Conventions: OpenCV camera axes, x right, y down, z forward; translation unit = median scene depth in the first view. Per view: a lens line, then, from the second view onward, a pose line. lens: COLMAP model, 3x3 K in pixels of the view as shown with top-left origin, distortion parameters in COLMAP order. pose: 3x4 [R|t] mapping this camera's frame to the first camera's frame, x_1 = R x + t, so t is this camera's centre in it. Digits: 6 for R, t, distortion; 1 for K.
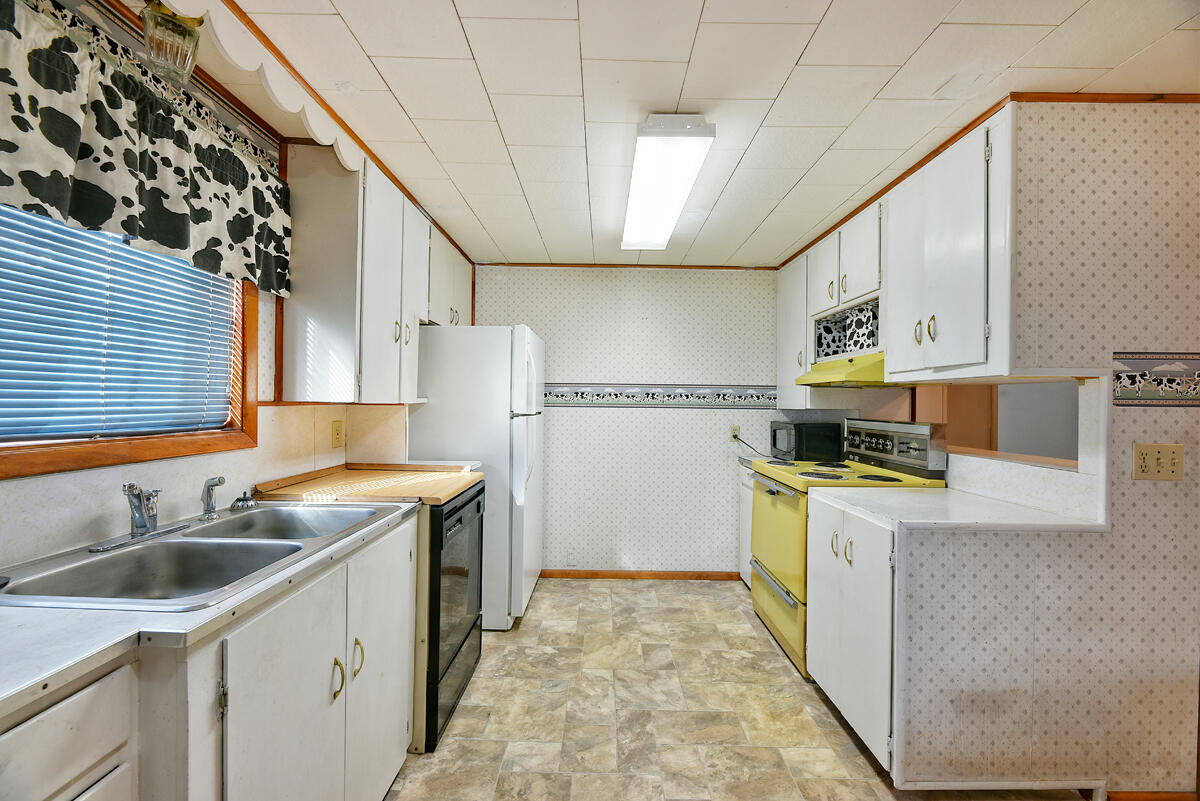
lens RADIAL K [[484.2, 0, 600.1], [0, 484.2, 402.0], [0, 0, 1]] dist [0.002482, -0.004573]
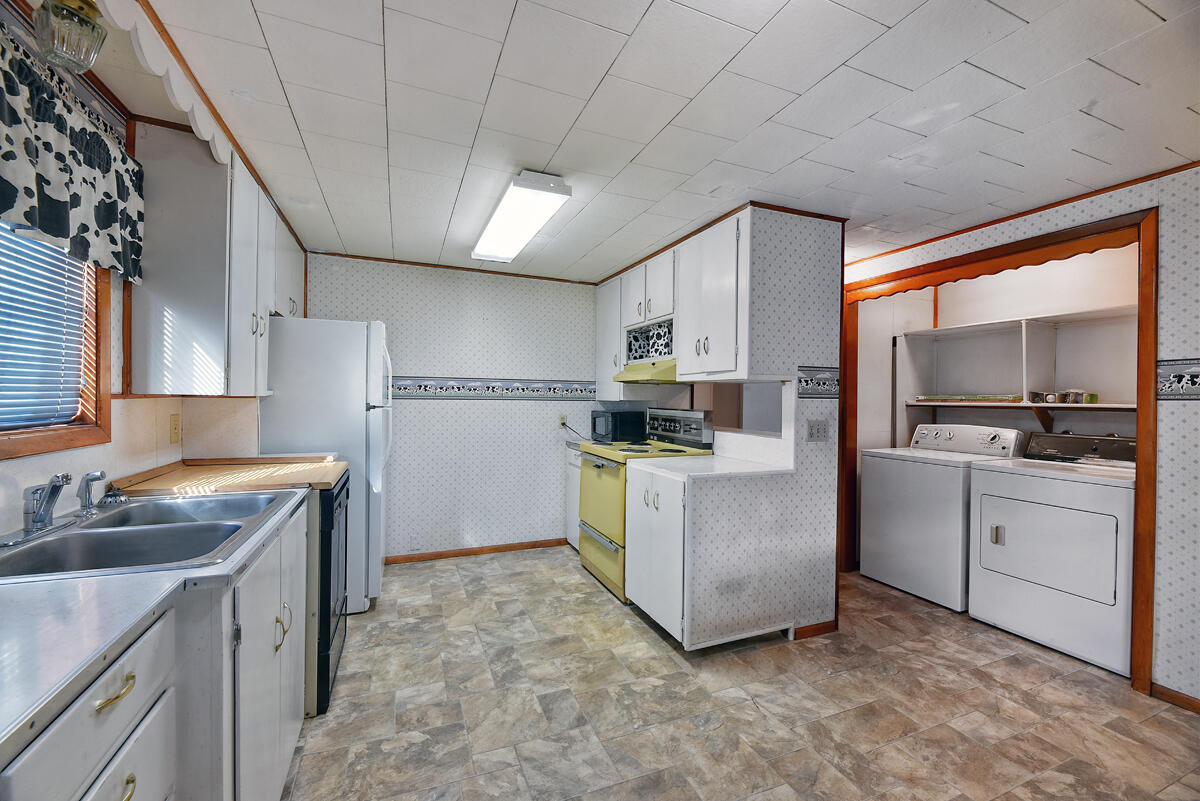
lens RADIAL K [[484.2, 0, 600.1], [0, 484.2, 402.0], [0, 0, 1]] dist [0.002482, -0.004573]
pose [[0.921486, -0.004073, 0.388389, -0.198697], [-0.002320, 0.999869, 0.015990, -0.003243], [-0.388404, -0.015635, 0.921357, -0.252244]]
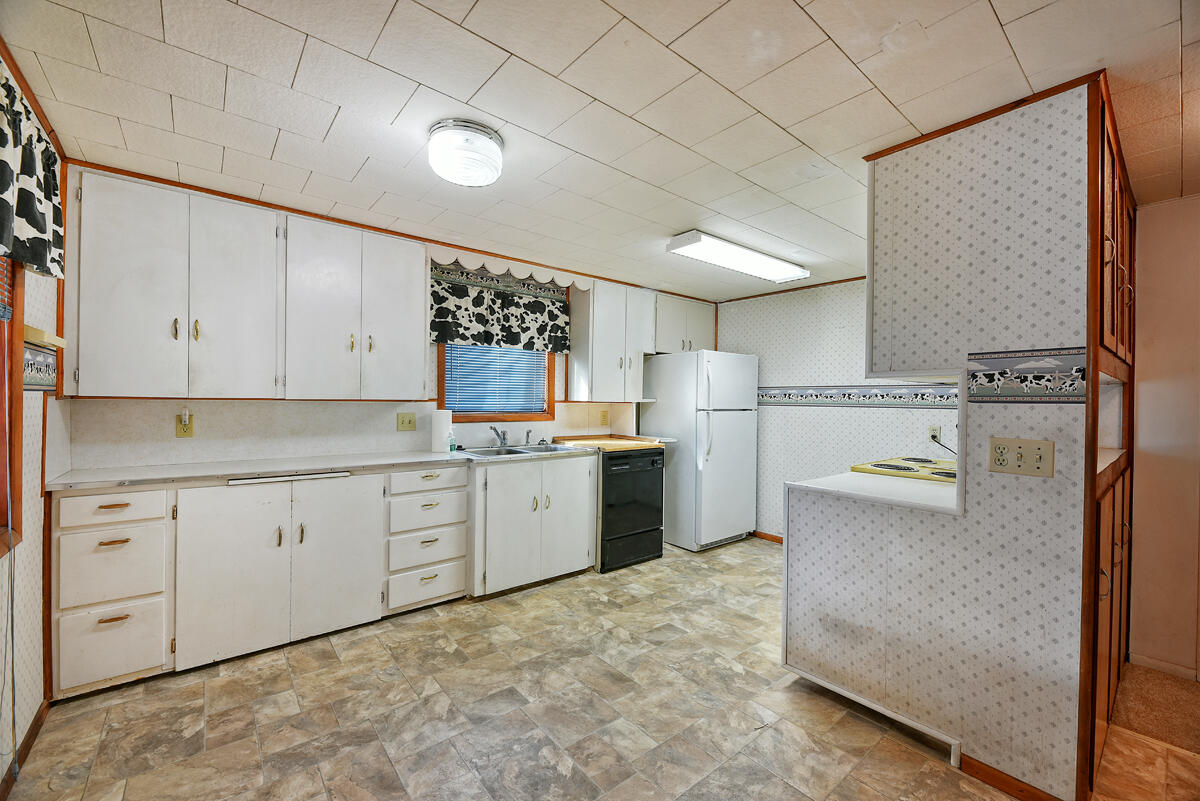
lens RADIAL K [[484.2, 0, 600.1], [0, 484.2, 402.0], [0, 0, 1]] dist [0.002482, -0.004573]
pose [[0.639664, -0.000024, -0.768654, 1.236028], [-0.003470, 0.999990, -0.002919, 0.011848], [0.768647, 0.004534, 0.639658, -0.313984]]
